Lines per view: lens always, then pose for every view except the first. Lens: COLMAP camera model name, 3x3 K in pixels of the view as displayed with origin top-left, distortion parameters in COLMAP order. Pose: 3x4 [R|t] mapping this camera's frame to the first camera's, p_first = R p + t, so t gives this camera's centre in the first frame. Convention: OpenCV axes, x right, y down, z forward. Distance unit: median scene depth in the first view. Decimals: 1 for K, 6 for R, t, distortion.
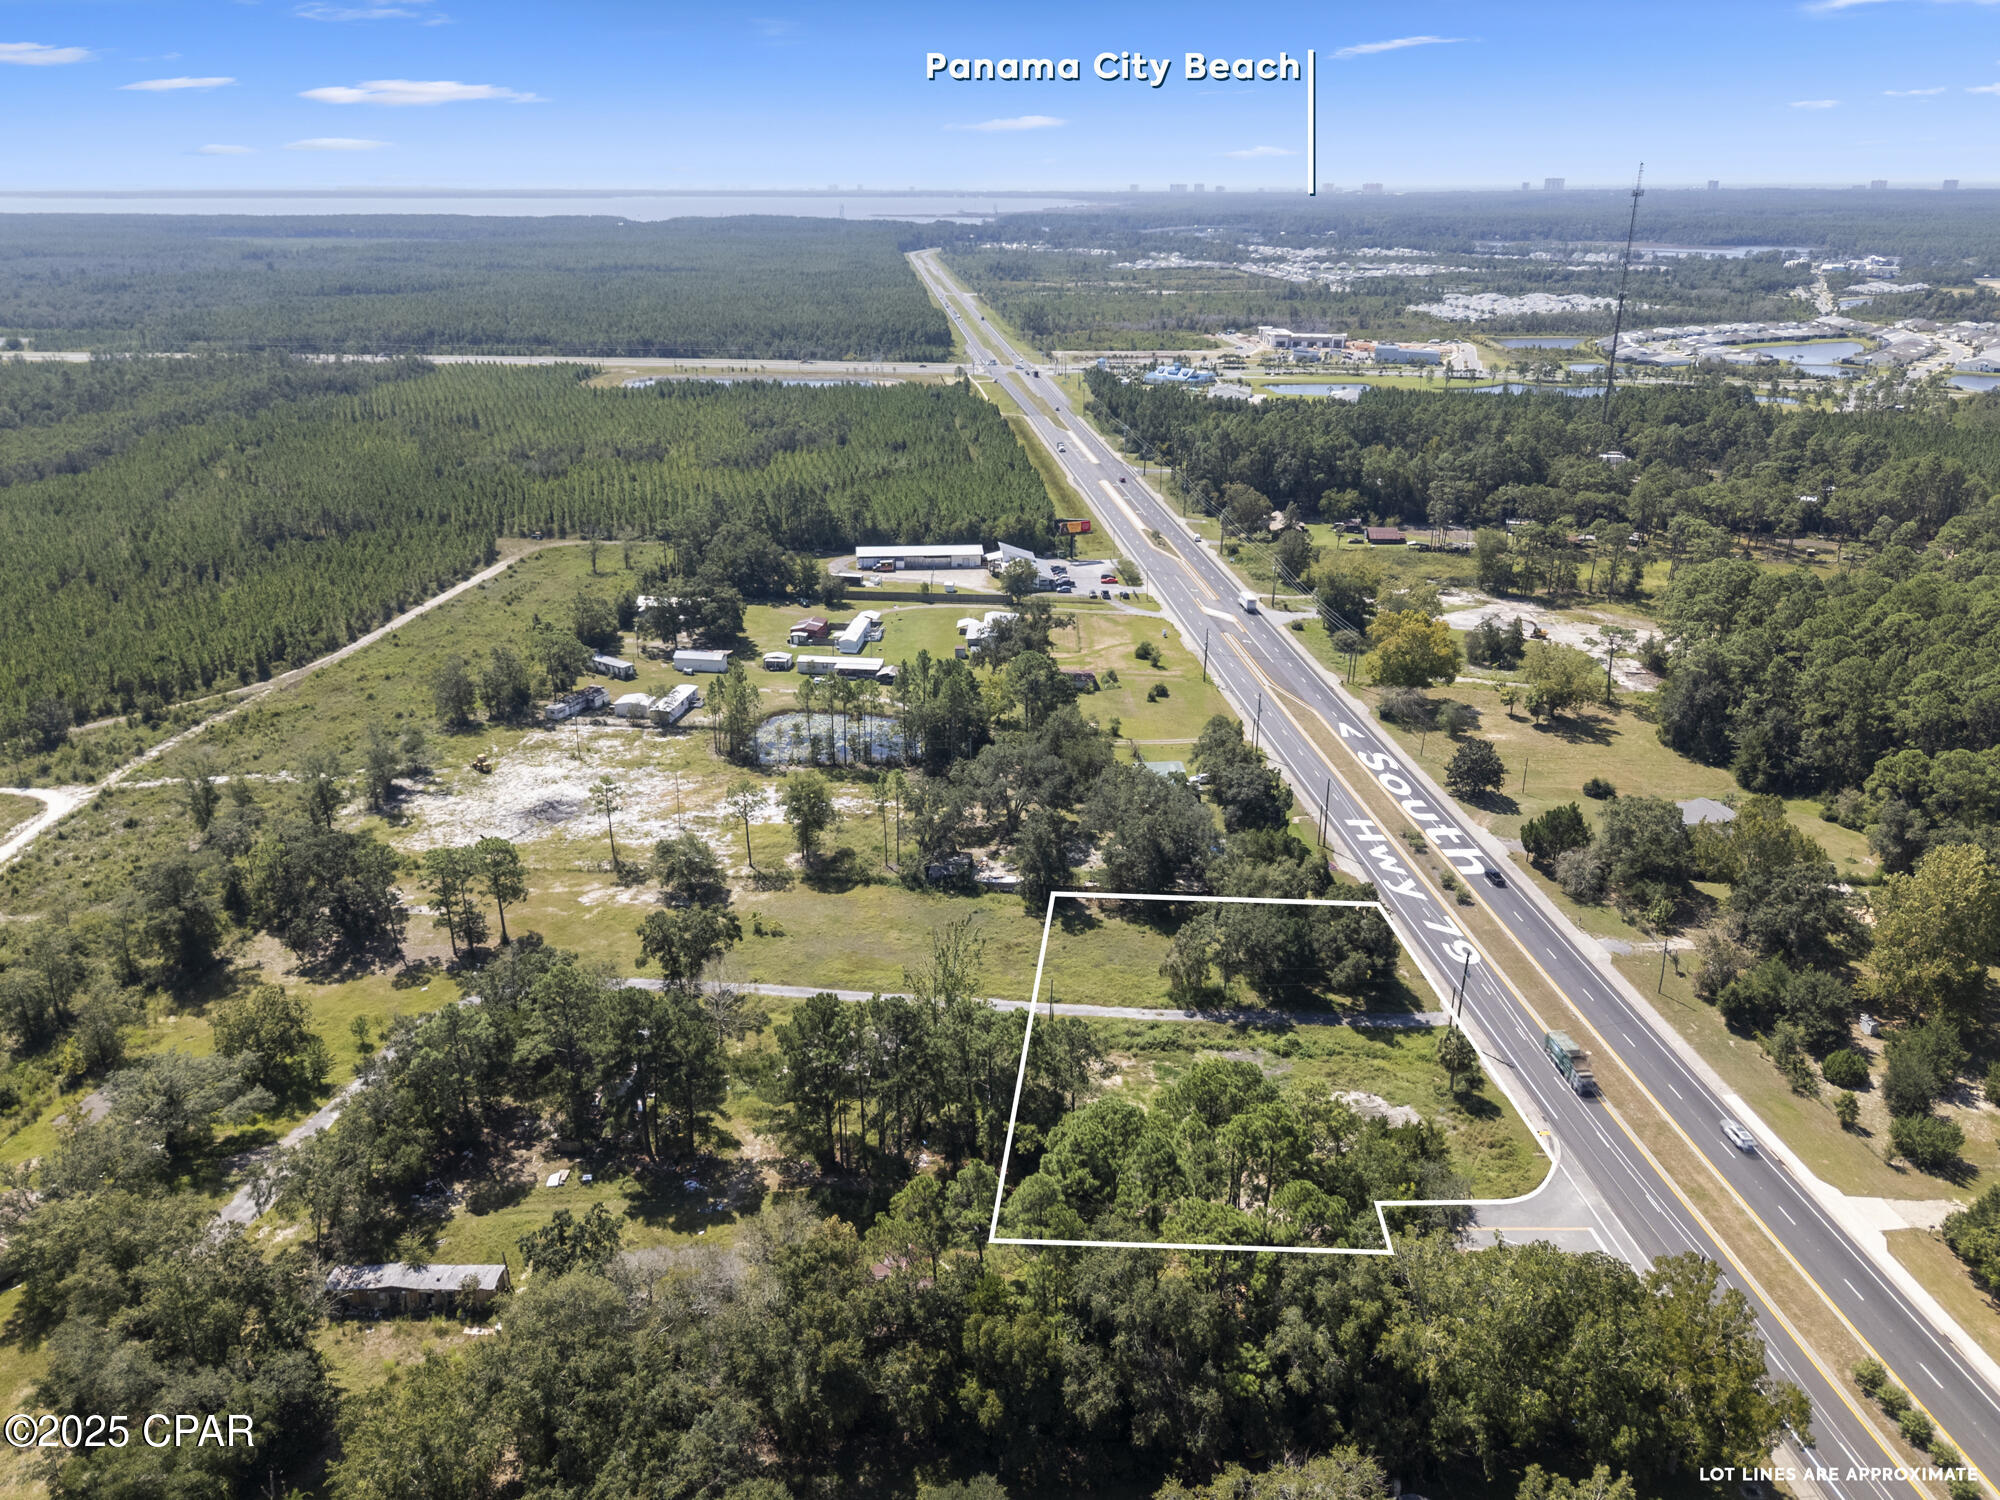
lens RADIAL K [[1519.8, 0, 1006.2], [0, 1519.8, 714.8], [0, 0, 1]] dist [0.084594, -0.077794]
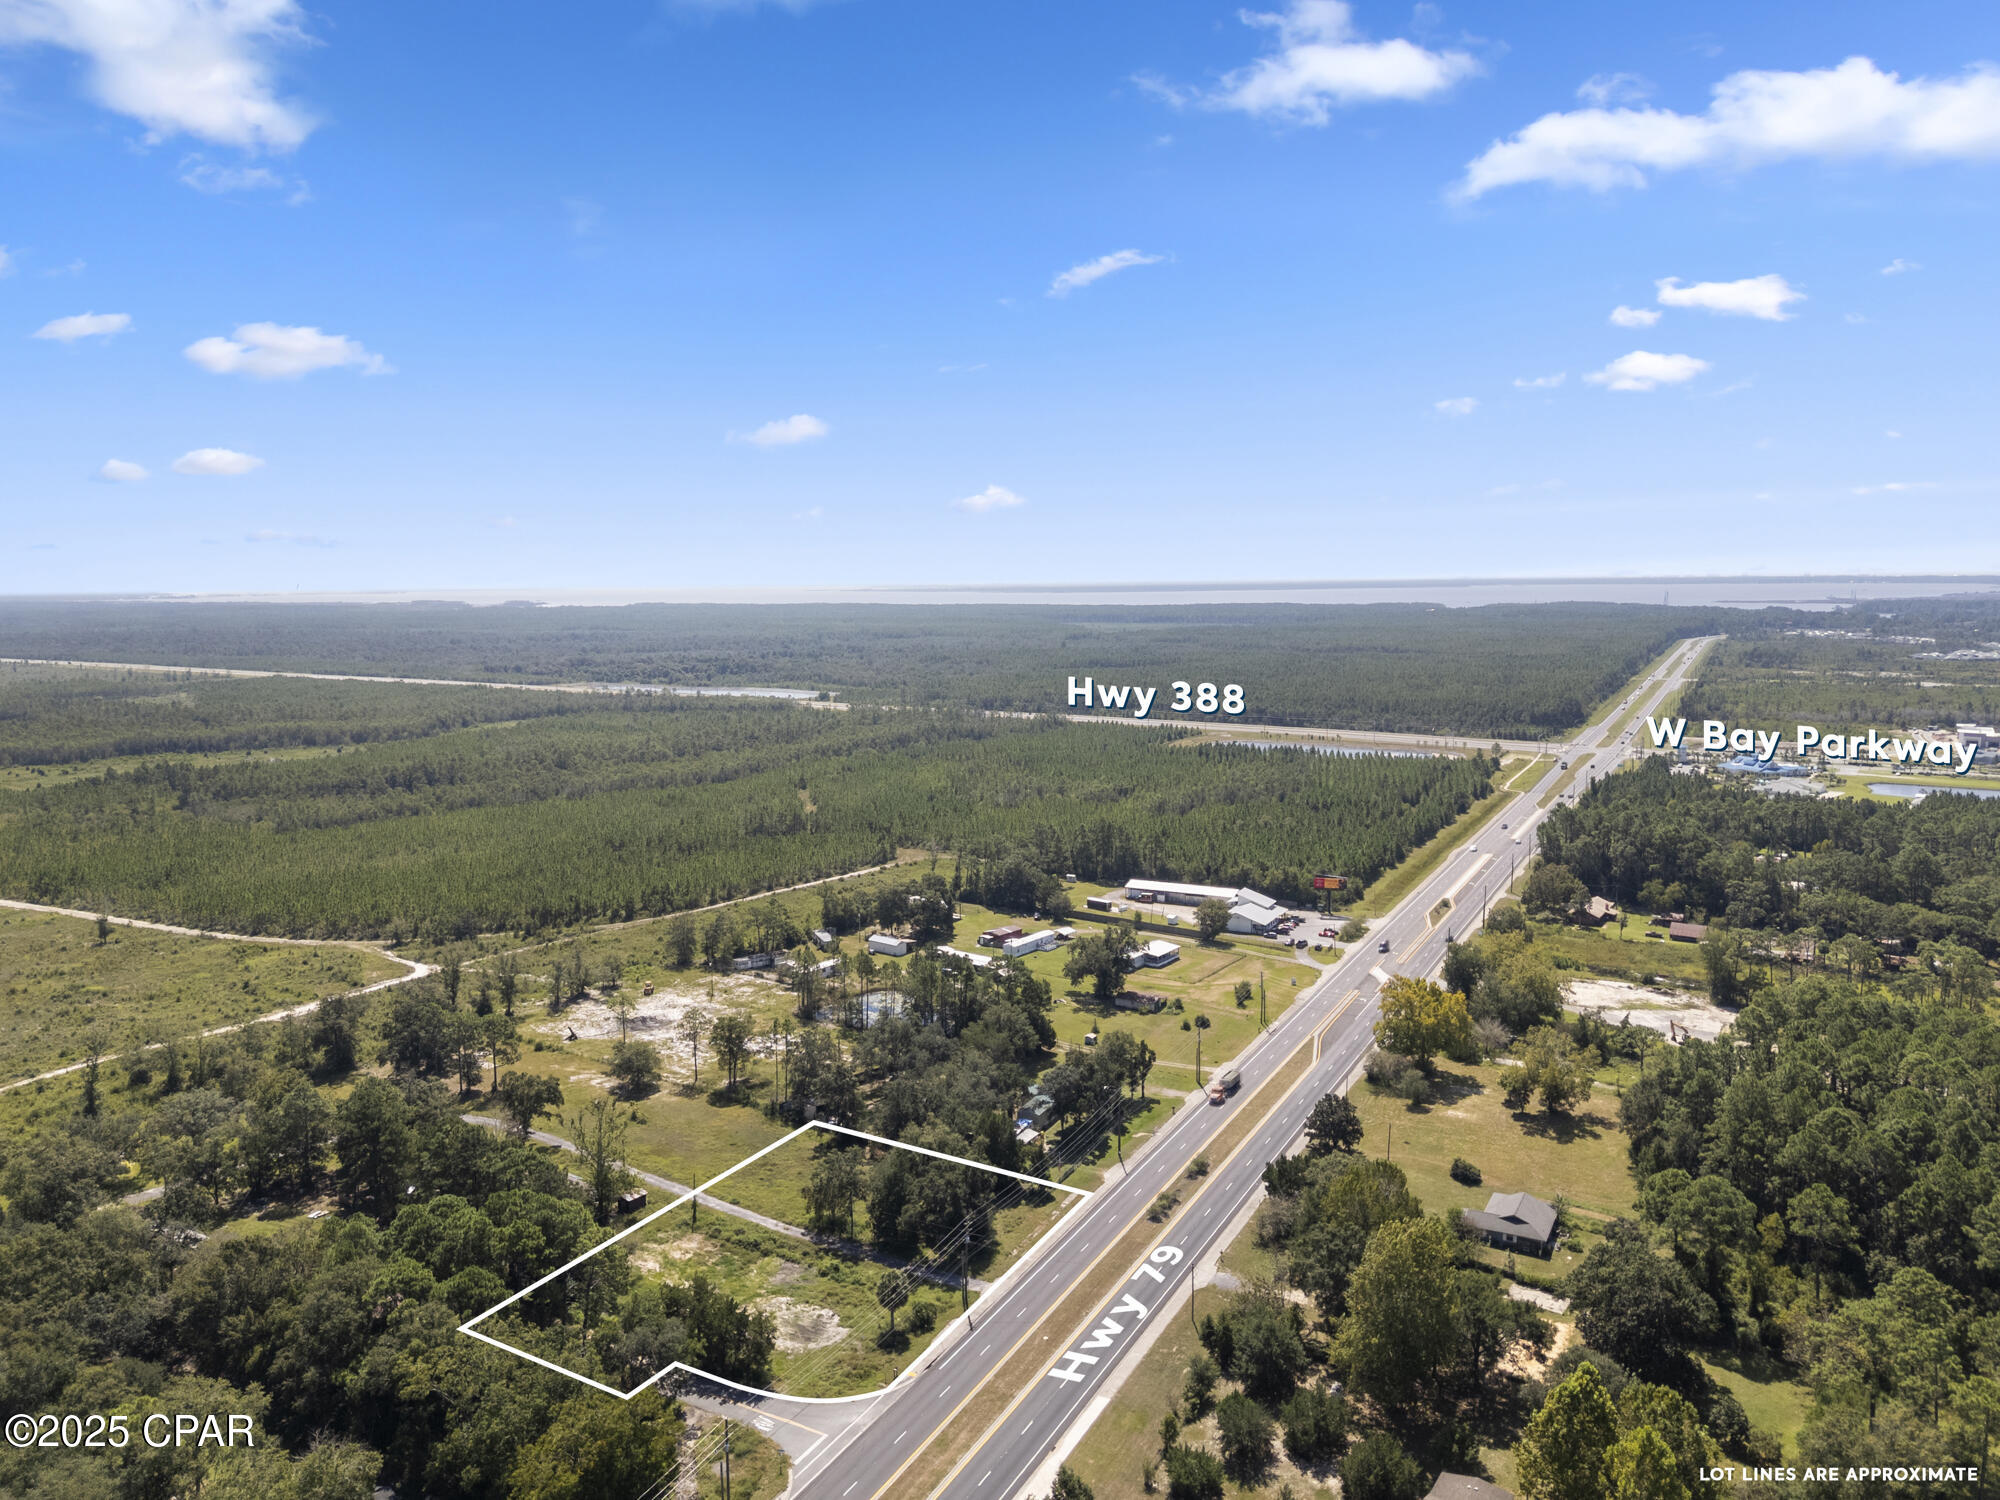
lens RADIAL K [[1487.9, 0, 1005.0], [0, 1487.9, 724.3], [0, 0, 1]] dist [0.055200, -0.038306]
pose [[0.856576, 0.046483, -0.513924, 0.587744], [-0.163958, 0.968841, -0.185647, -0.000513], [0.489281, 0.243283, 0.837507, -0.011873]]
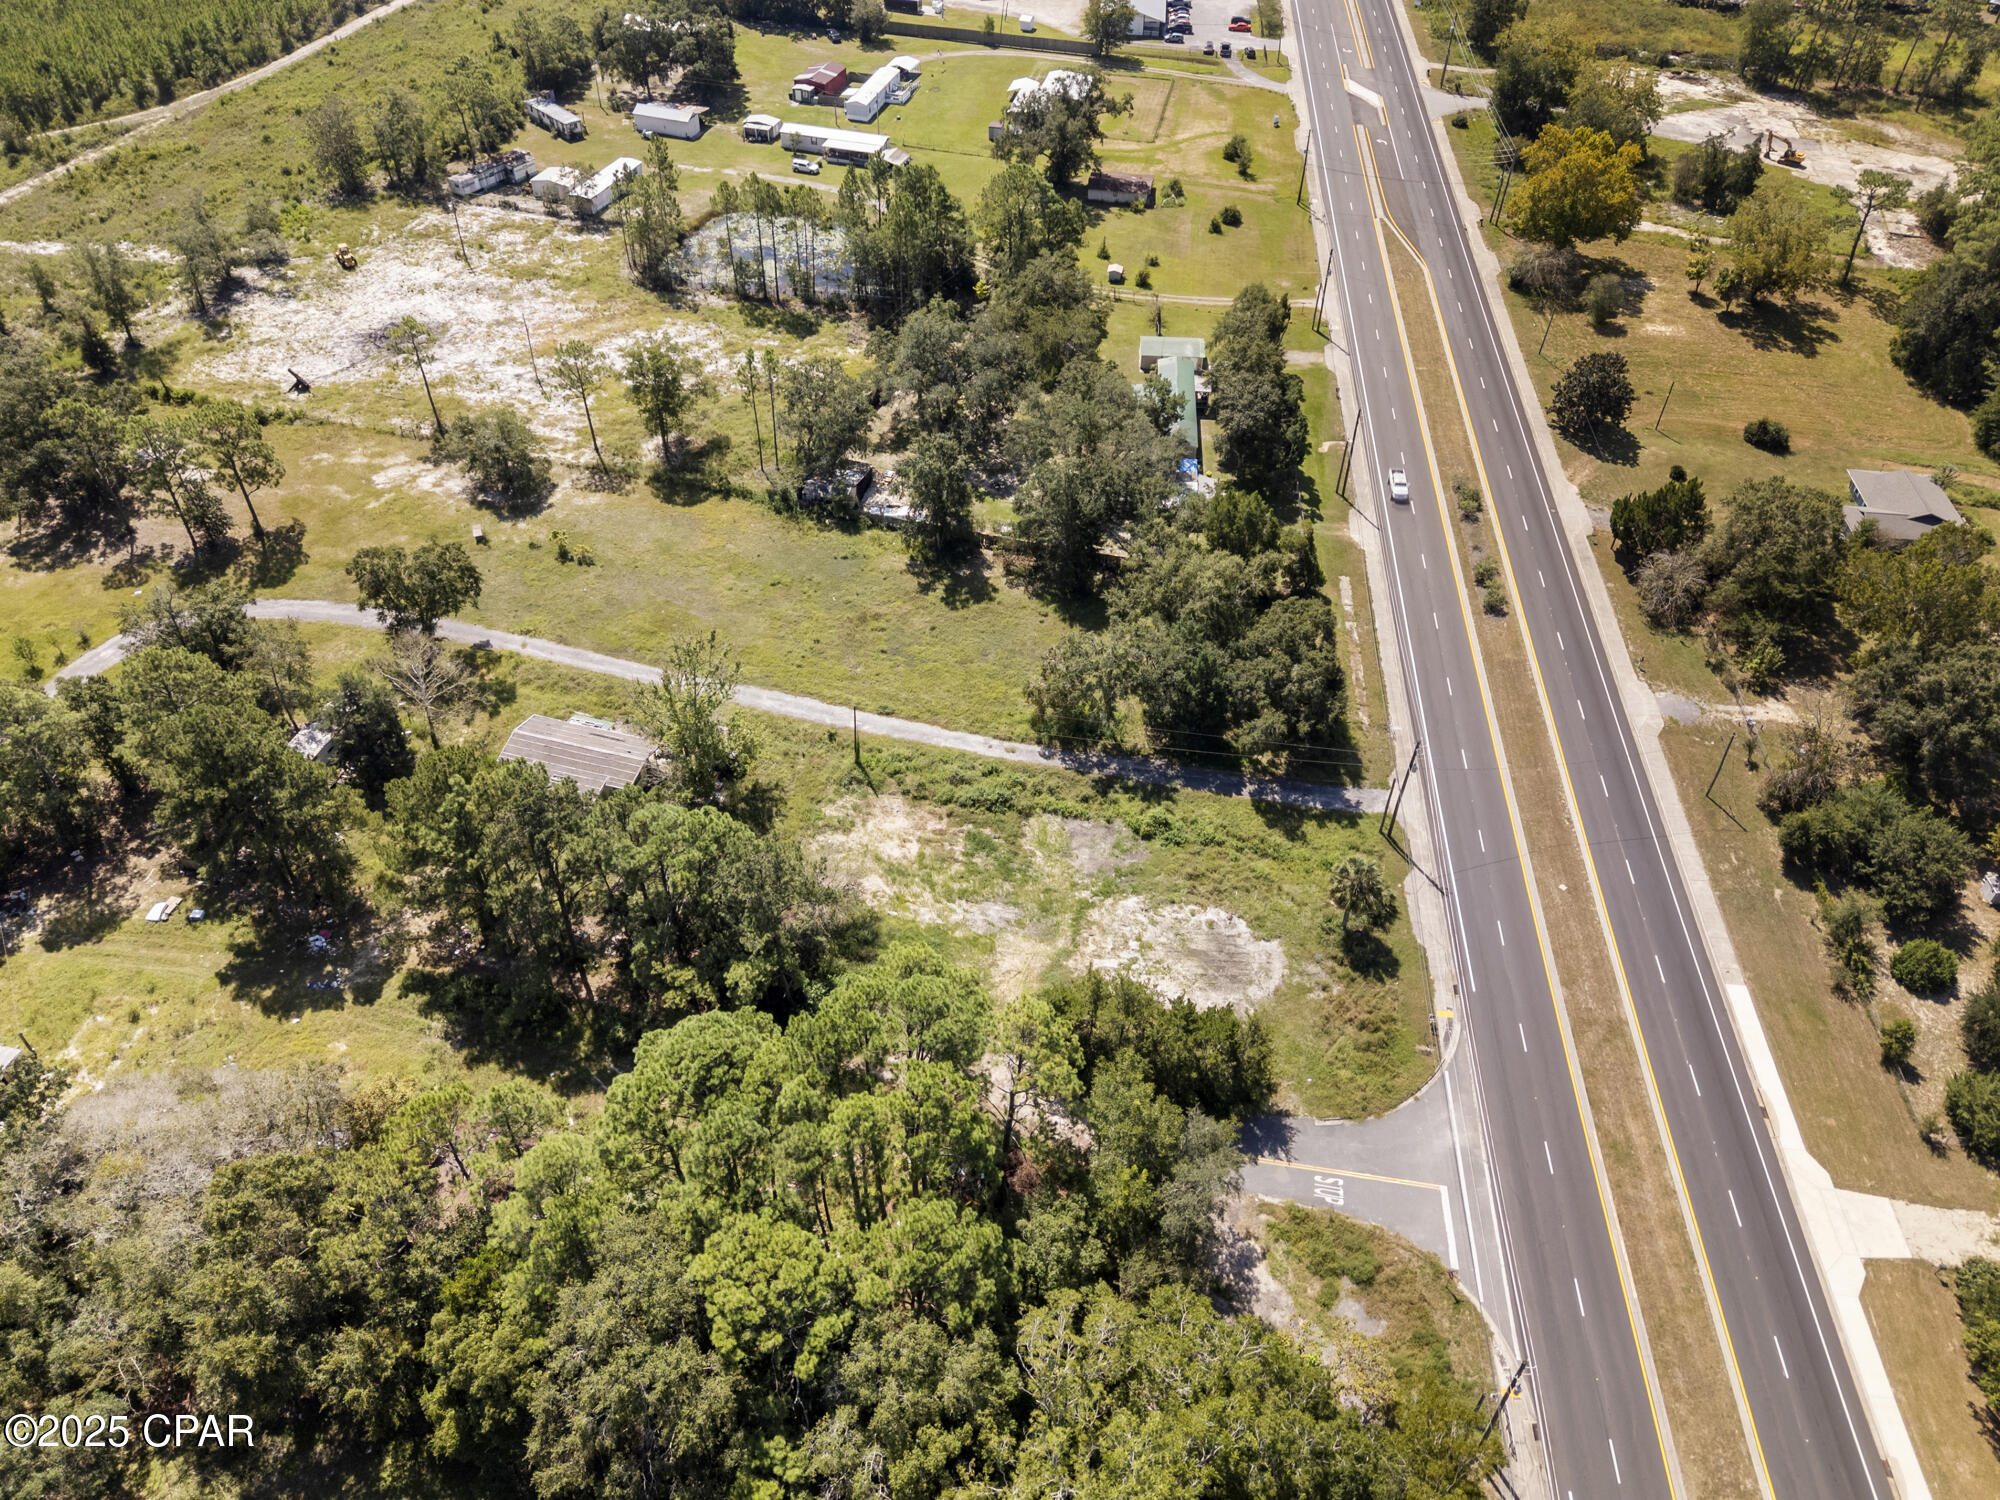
lens RADIAL K [[1493.9, 0, 1000.0], [0, 1493.9, 750.0], [0, 0, 1]] dist [0.078231, -0.073460]
pose [[0.984107, 0.128028, -0.123051, 0.130114], [-0.070145, 0.916874, 0.392966, -0.067318], [0.163132, -0.378090, 0.911283, 0.219712]]
